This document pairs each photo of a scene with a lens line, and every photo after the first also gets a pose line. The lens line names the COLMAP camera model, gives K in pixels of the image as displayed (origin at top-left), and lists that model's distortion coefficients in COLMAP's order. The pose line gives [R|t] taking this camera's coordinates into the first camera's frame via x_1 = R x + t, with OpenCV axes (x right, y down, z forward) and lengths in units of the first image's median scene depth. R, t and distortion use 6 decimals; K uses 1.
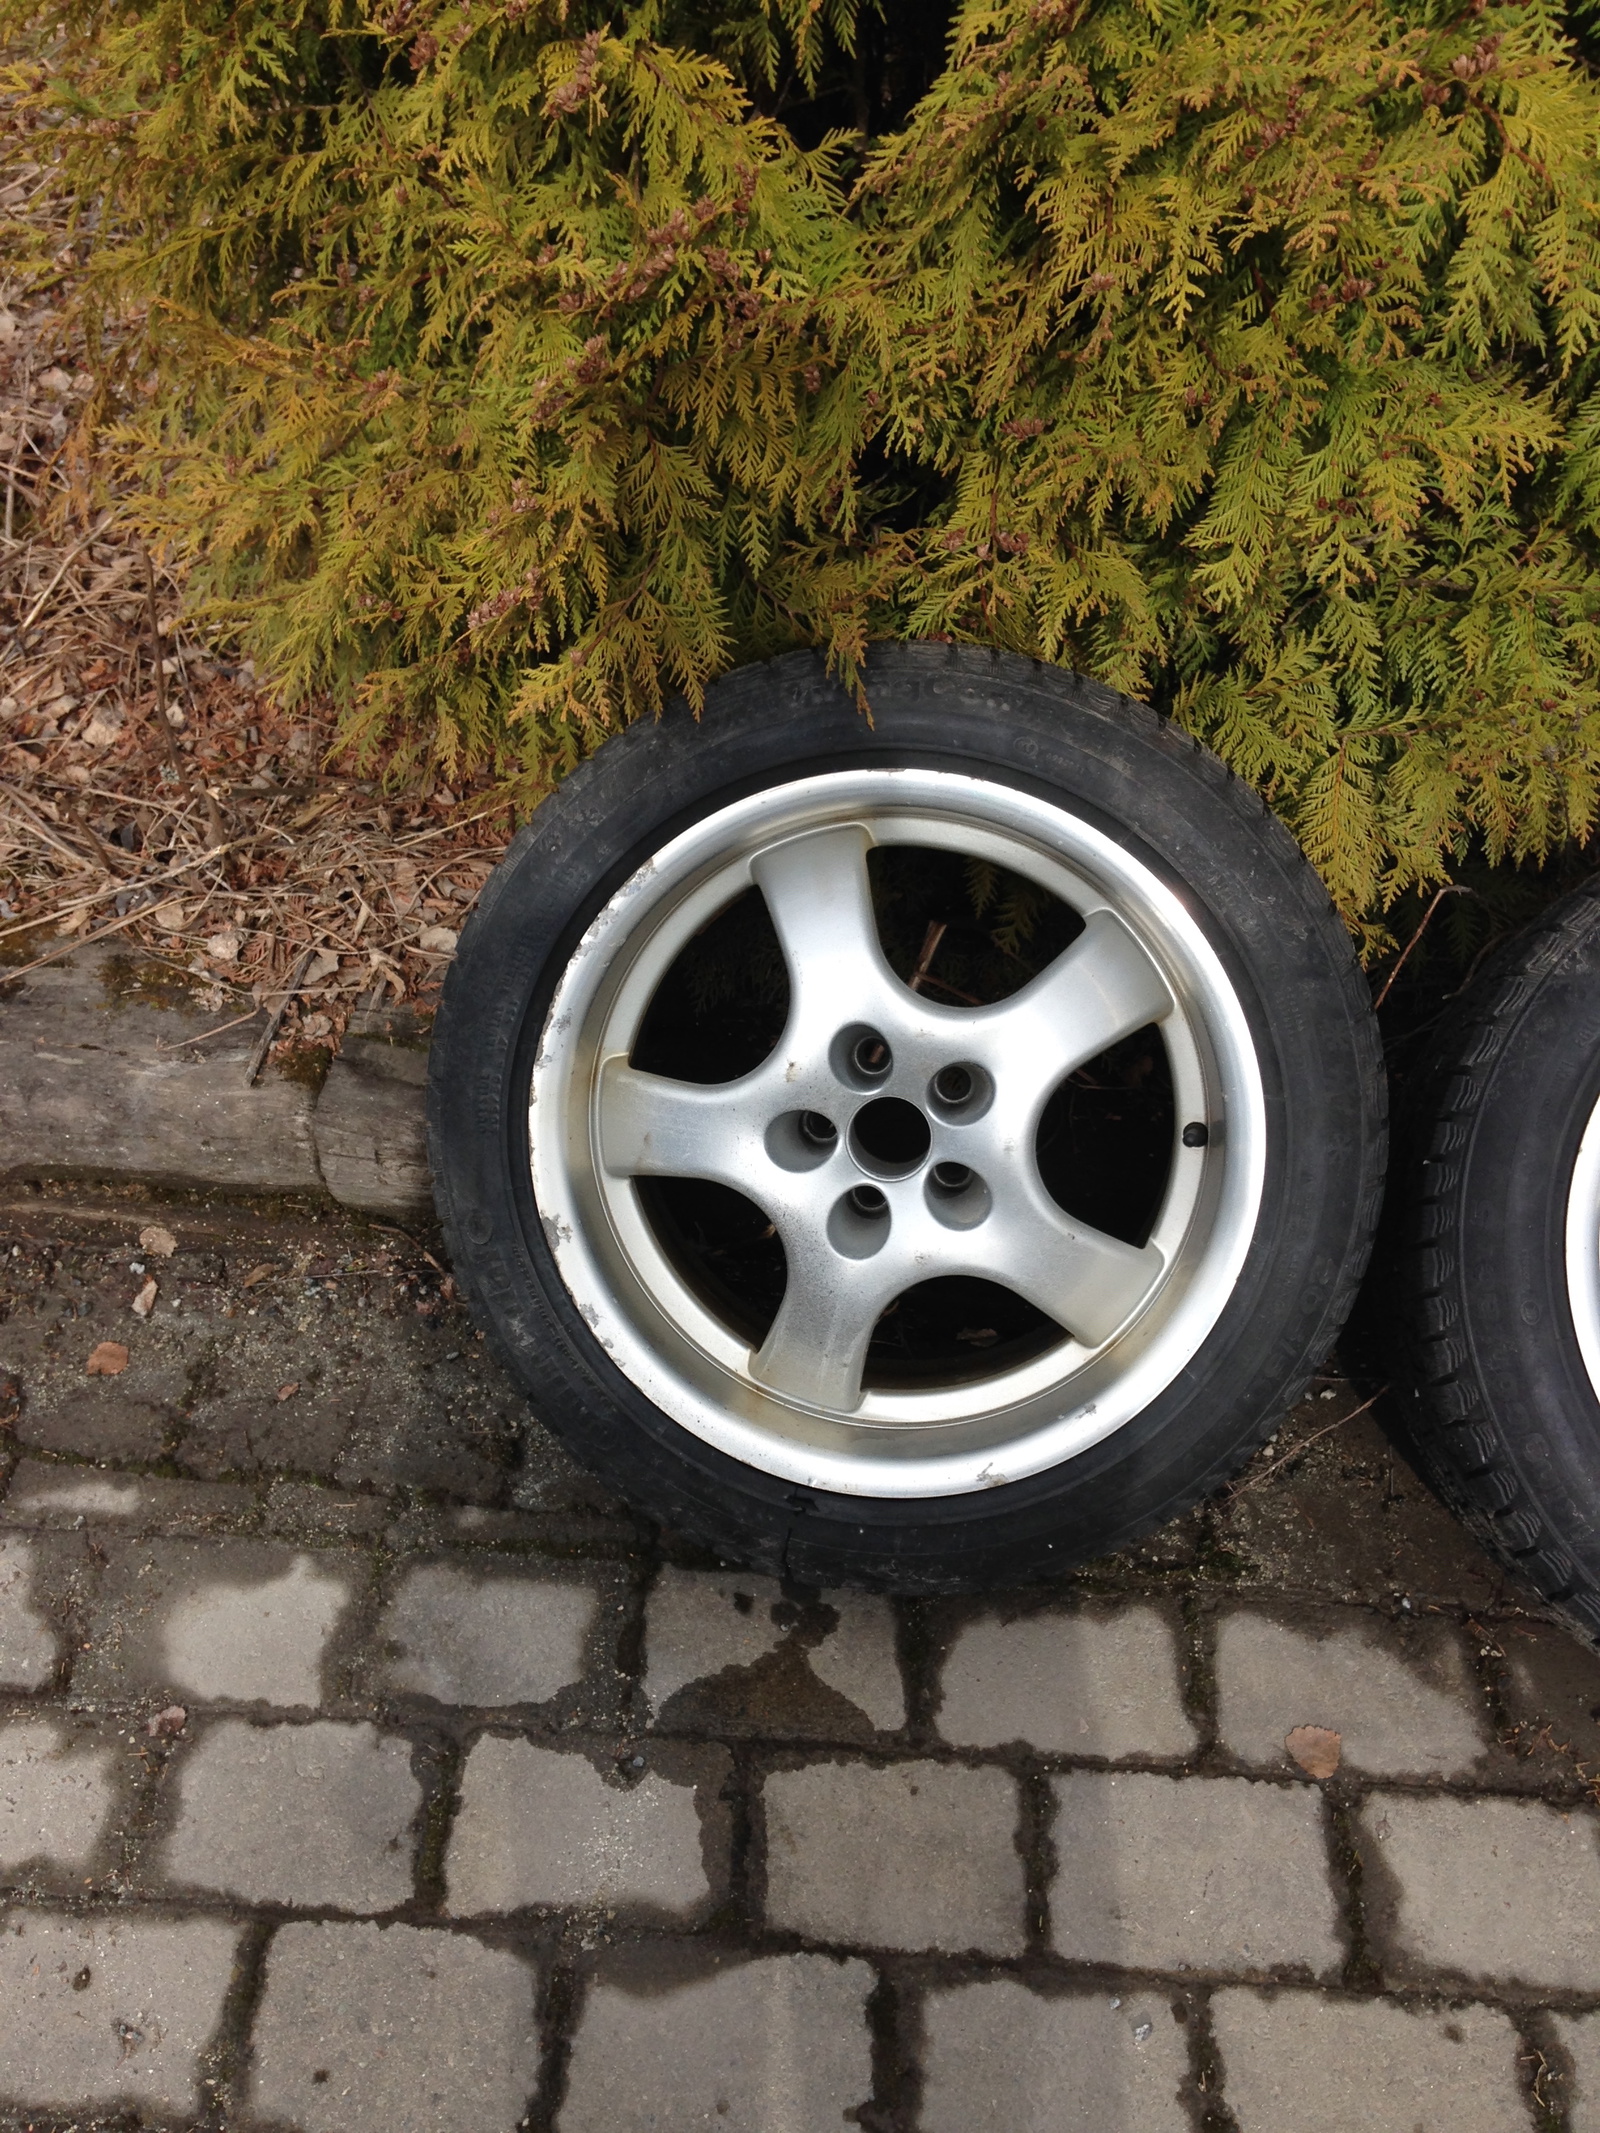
lens RADIAL K [[1945.7, 0, 794.9], [0, 1945.7, 1058.6], [0, 0, 1]] dist [0.049304, 0.000000]
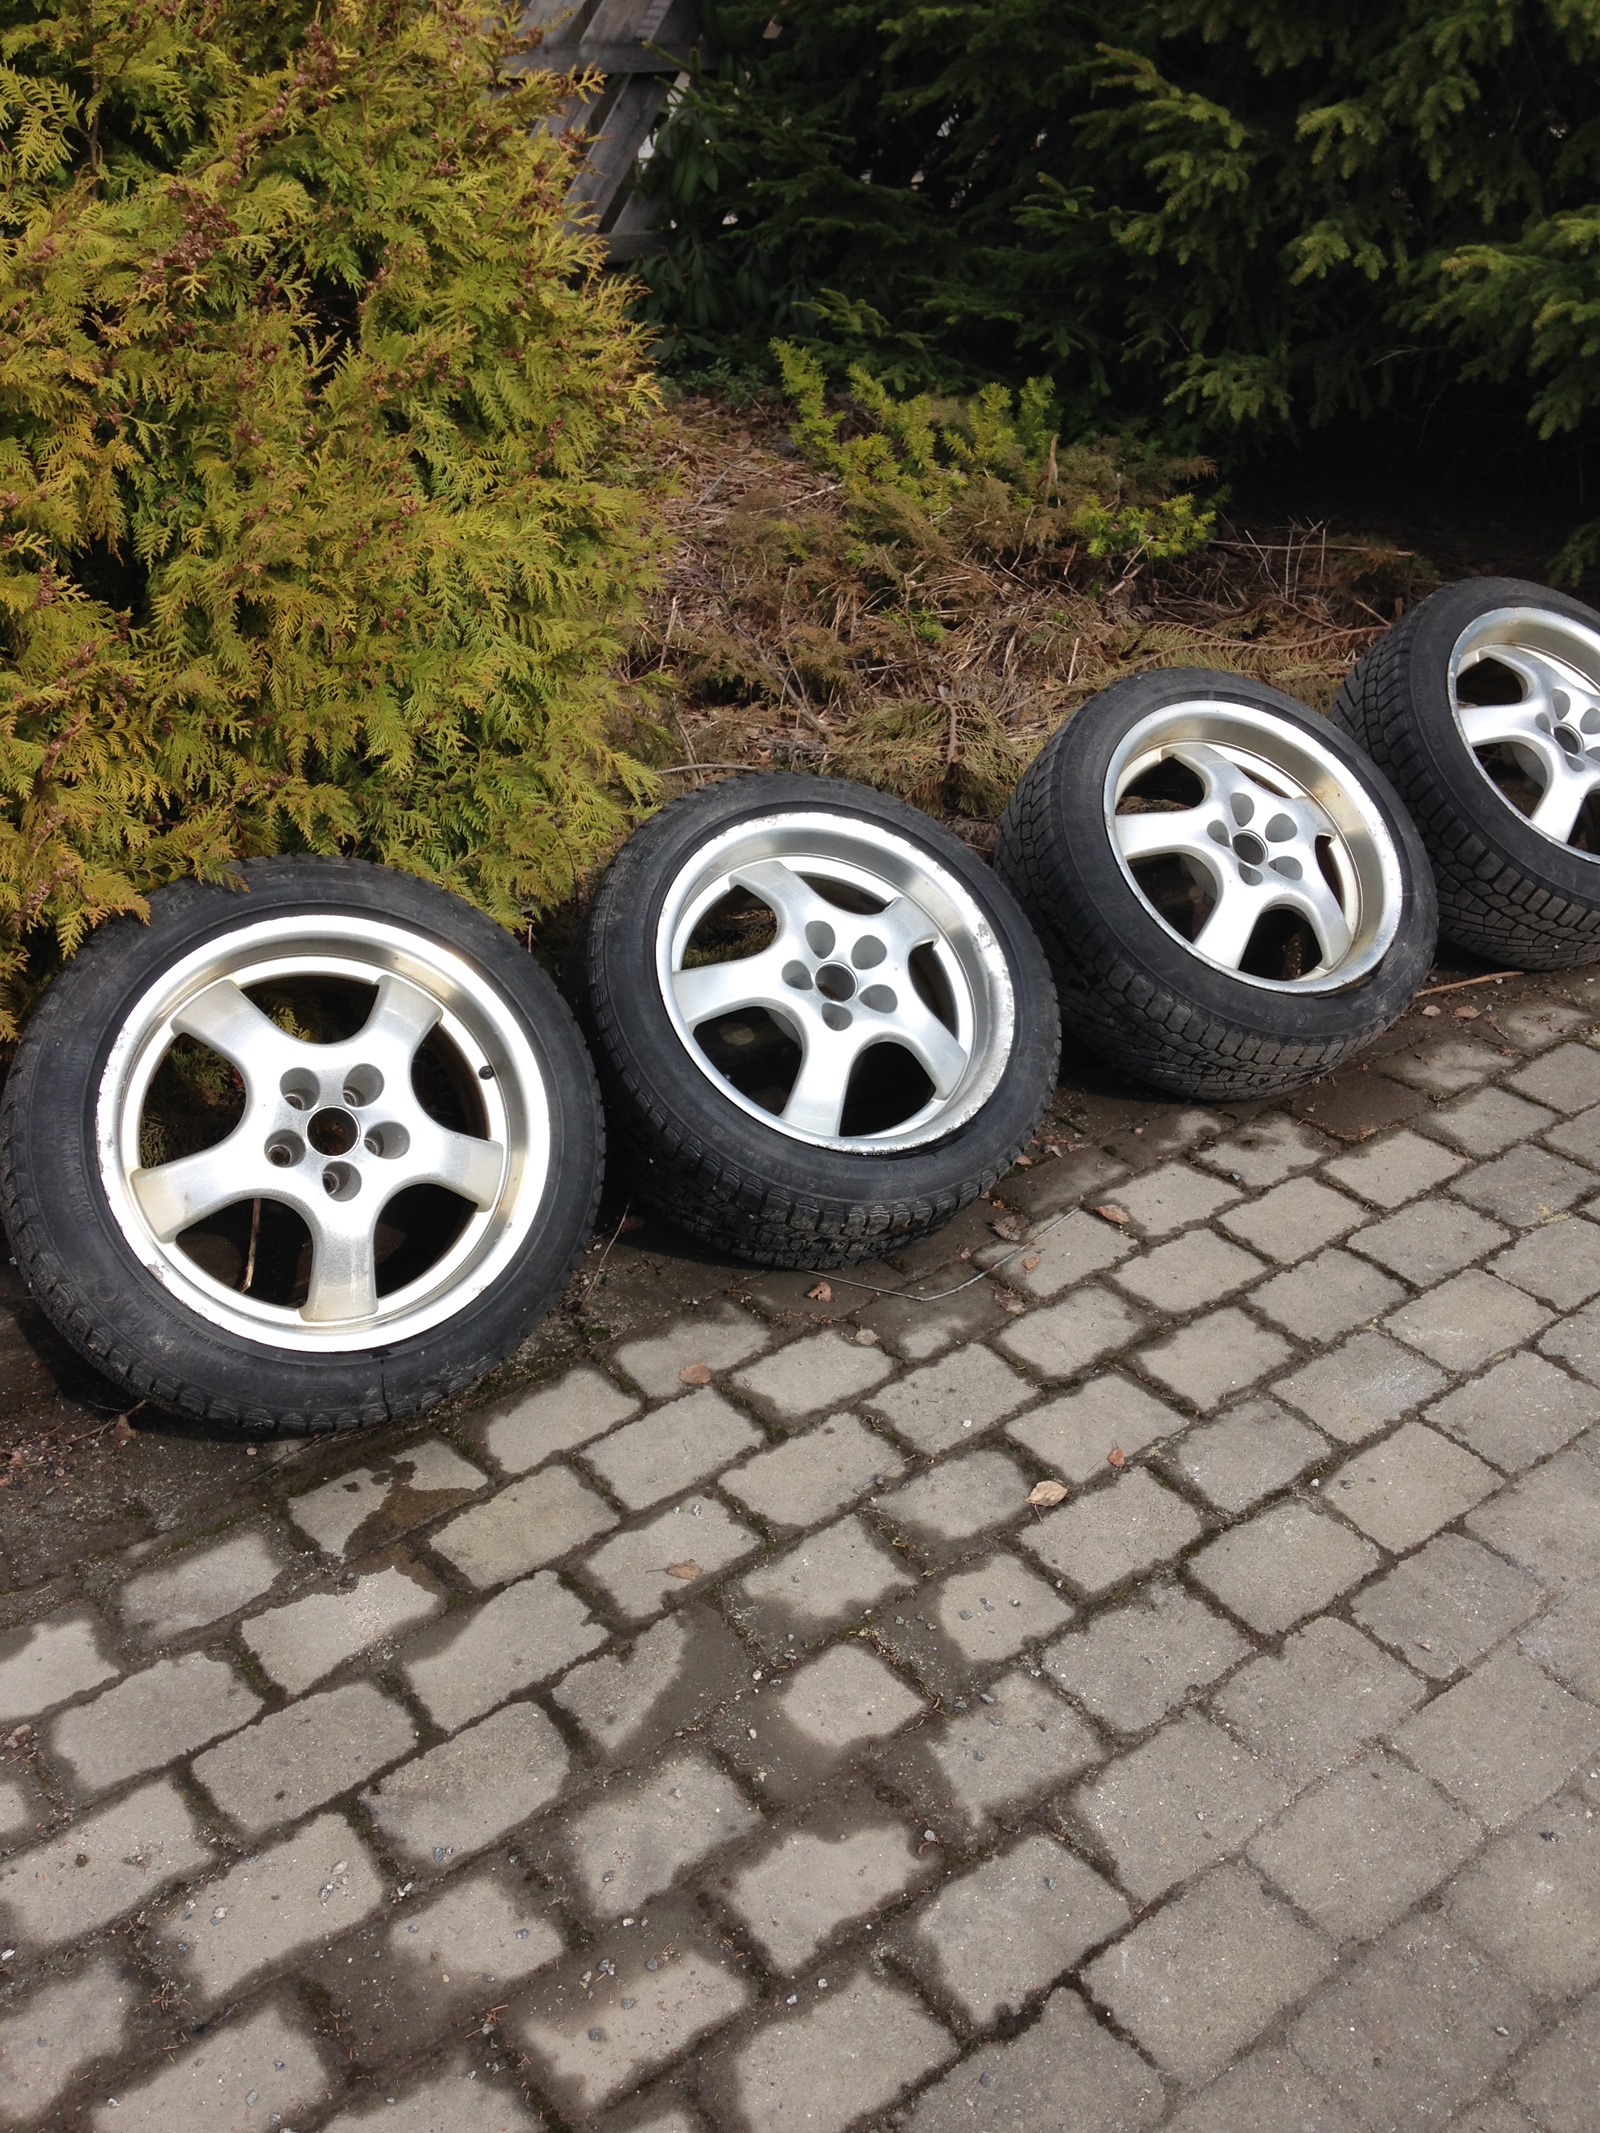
lens RADIAL K [[1945.7, 0, 801.8], [0, 1945.7, 1069.8], [0, 0, 1]] dist [0.049304, 0.000000]
pose [[0.751946, -0.327868, 0.571908, -0.572592], [0.466861, 0.877355, -0.110853, 0.356705], [-0.465422, 0.350357, 0.812793, -0.548851]]
